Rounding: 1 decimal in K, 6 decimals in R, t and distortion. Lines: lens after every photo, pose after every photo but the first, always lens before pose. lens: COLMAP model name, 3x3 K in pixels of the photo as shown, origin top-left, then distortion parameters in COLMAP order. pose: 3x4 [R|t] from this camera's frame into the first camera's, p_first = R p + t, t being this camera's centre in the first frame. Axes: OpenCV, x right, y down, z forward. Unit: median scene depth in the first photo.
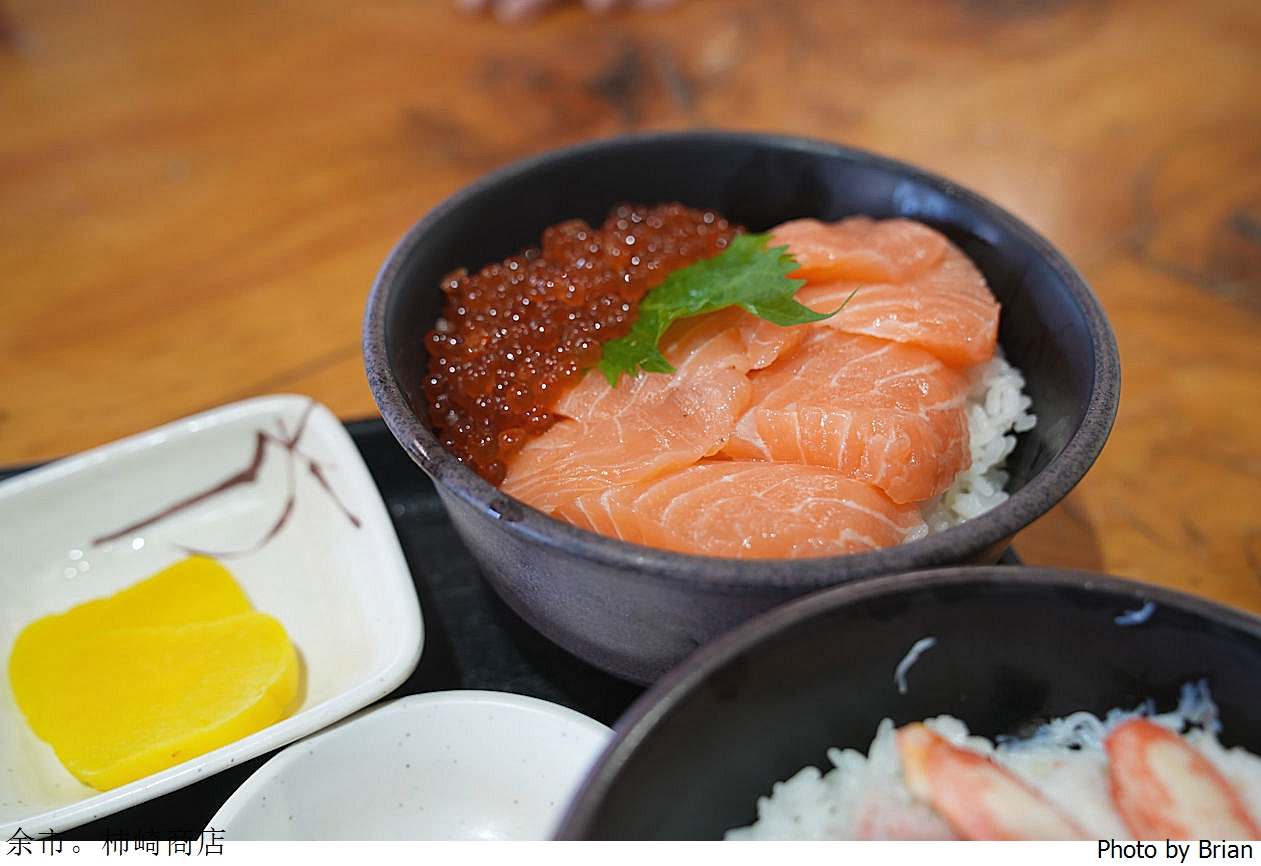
lens RADIAL K [[1412.8, 0, 630.5], [0, 1412.8, 433.0], [0, 0, 1]] dist [0.001251, 0.017558]
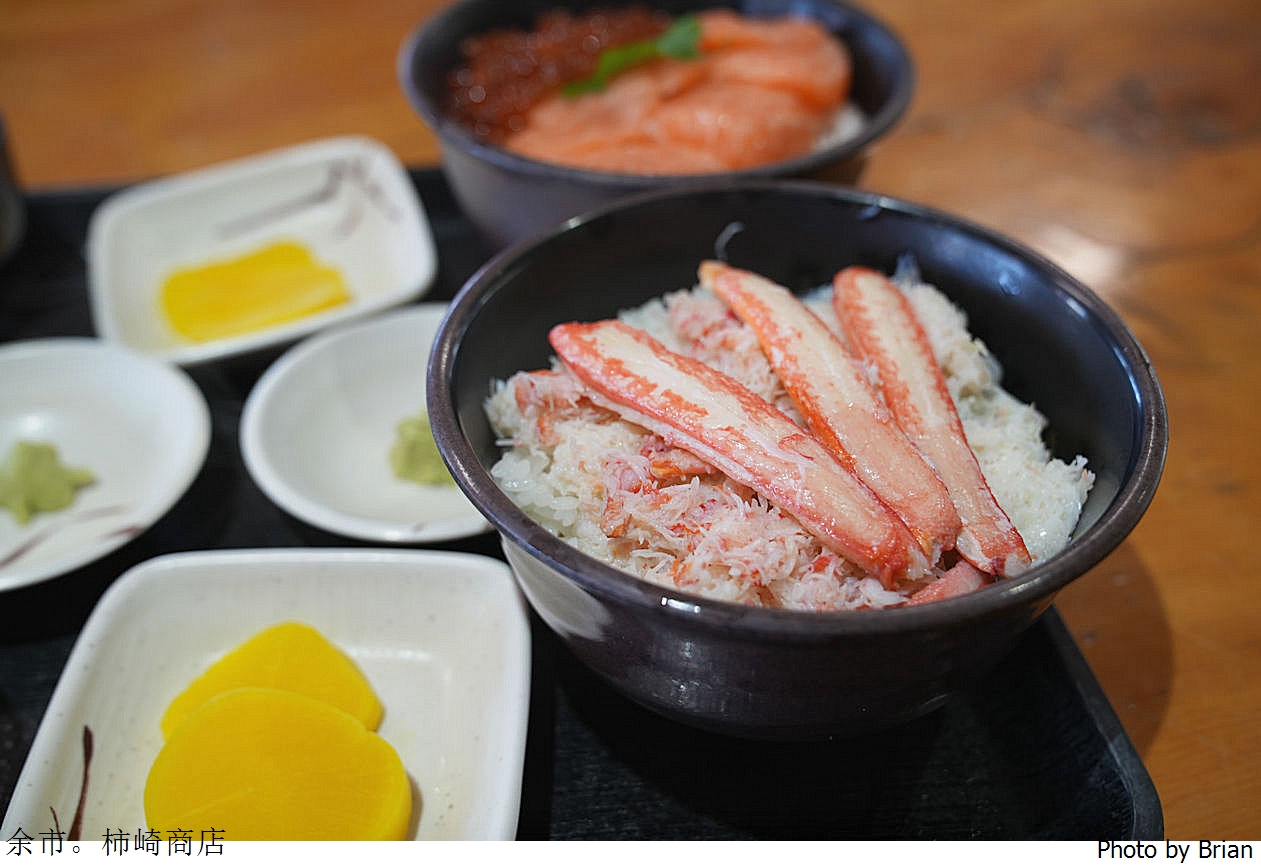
lens RADIAL K [[1412.8, 0, 630.5], [0, 1412.8, 433.0], [0, 0, 1]] dist [0.001251, 0.017558]
pose [[0.995616, 0.050260, -0.078881, 0.182759], [-0.050827, 0.998694, -0.005198, 0.310685], [0.078517, 0.009185, 0.996871, -0.442442]]
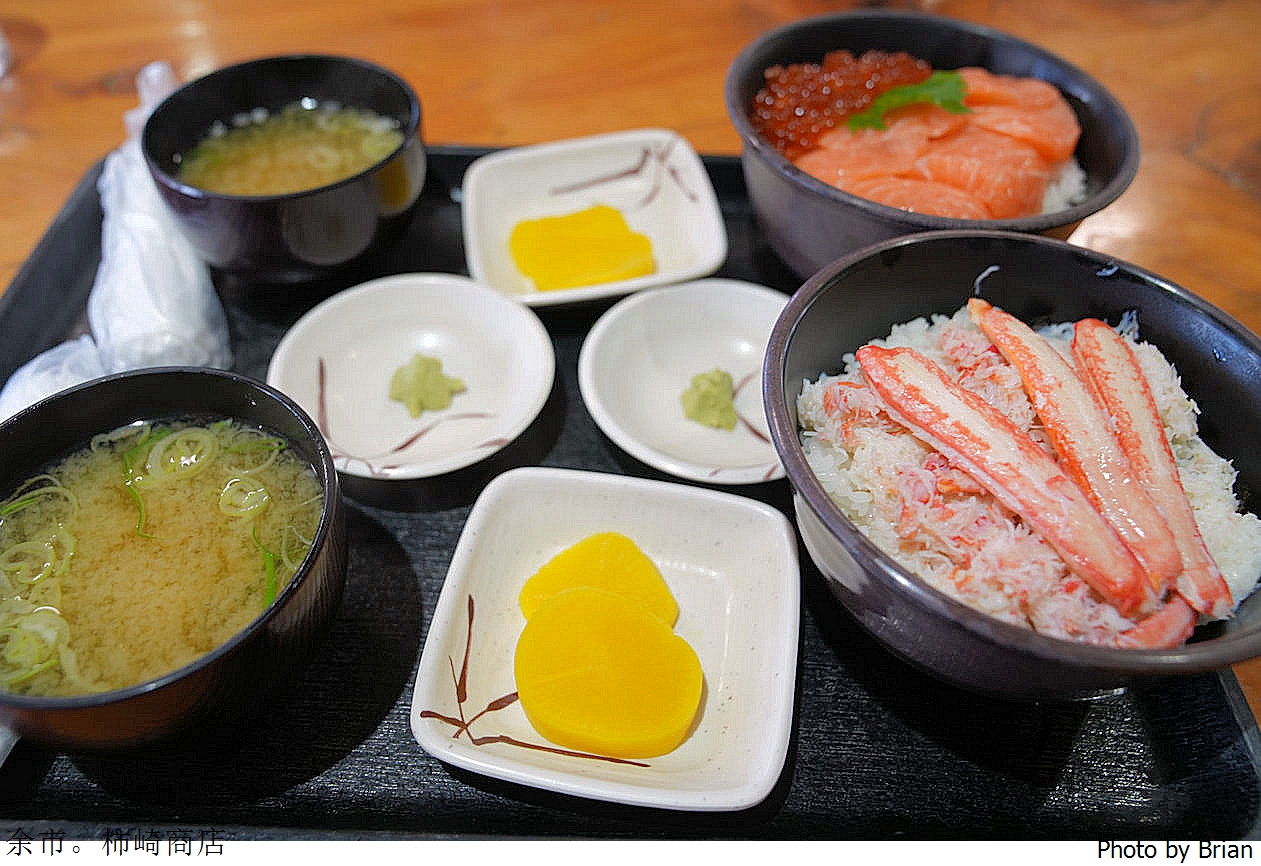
lens RADIAL K [[1014.0, 0, 630.5], [0, 1014.0, 433.0], [0, 0, 1]] dist [-0.098150, 0.092349]
pose [[0.967787, 0.199494, -0.153593, -0.014456], [-0.176949, 0.972919, 0.148720, 0.201879], [0.179102, -0.116751, 0.976878, -0.364994]]
